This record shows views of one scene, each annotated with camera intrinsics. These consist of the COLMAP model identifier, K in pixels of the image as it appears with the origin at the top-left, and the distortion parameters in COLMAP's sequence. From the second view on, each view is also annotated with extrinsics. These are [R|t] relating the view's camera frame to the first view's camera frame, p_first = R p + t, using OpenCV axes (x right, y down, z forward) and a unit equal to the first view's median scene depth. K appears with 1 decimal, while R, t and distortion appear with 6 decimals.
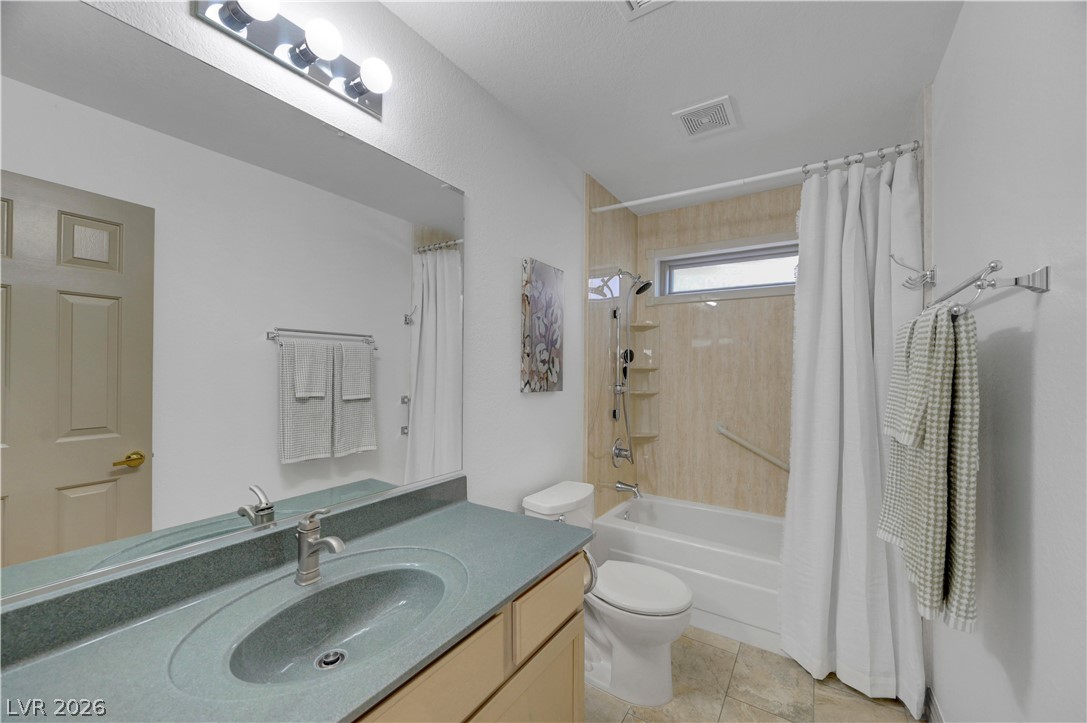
lens RADIAL K [[443.5, 0, 551.3], [0, 443.5, 366.7], [0, 0, 1]] dist [-0.000825, -0.000049]
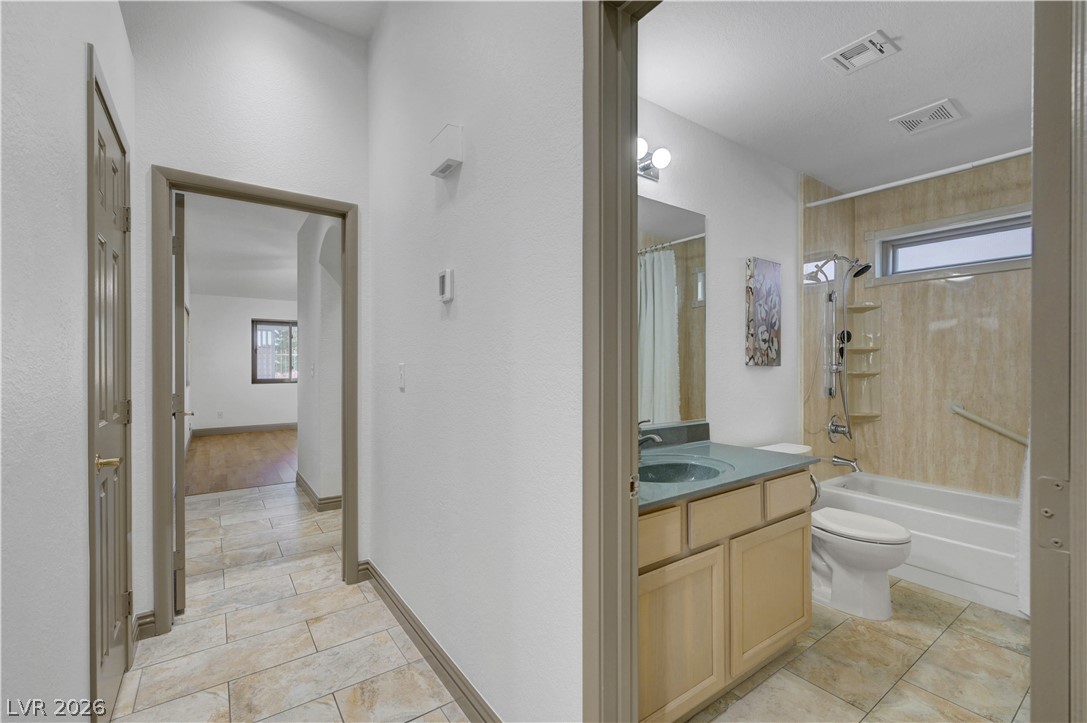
lens RADIAL K [[469.2, 0, 547.6], [0, 469.2, 363.6], [0, 0, 1]] dist [-0.000730, -0.000248]
pose [[0.924565, -0.006751, -0.380964, -0.058878], [0.008738, 0.999956, 0.003486, 0.031379], [0.380924, -0.006551, 0.924583, -0.313965]]
